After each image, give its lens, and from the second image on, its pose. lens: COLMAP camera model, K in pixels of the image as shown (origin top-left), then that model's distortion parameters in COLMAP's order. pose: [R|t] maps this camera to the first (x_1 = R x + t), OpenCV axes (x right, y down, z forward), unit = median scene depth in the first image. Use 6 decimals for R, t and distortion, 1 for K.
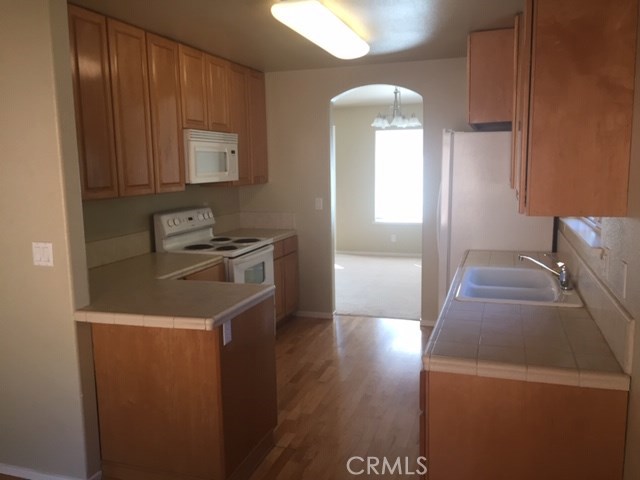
lens RADIAL K [[549.3, 0, 320.0], [0, 549.3, 240.0], [0, 0, 1]] dist [0.045574, -0.006195]
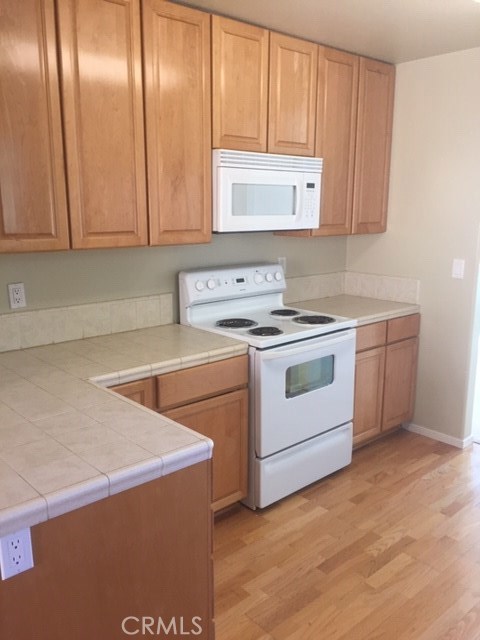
lens RADIAL K [[549.3, 0, 240.0], [0, 549.3, 320.0], [0, 0, 1]] dist [0.045574, -0.006195]
pose [[0.864666, 0.119679, -0.487883, 0.118182], [-0.085618, 0.992106, 0.091627, -0.052844], [0.494998, -0.037456, 0.868087, 0.379886]]
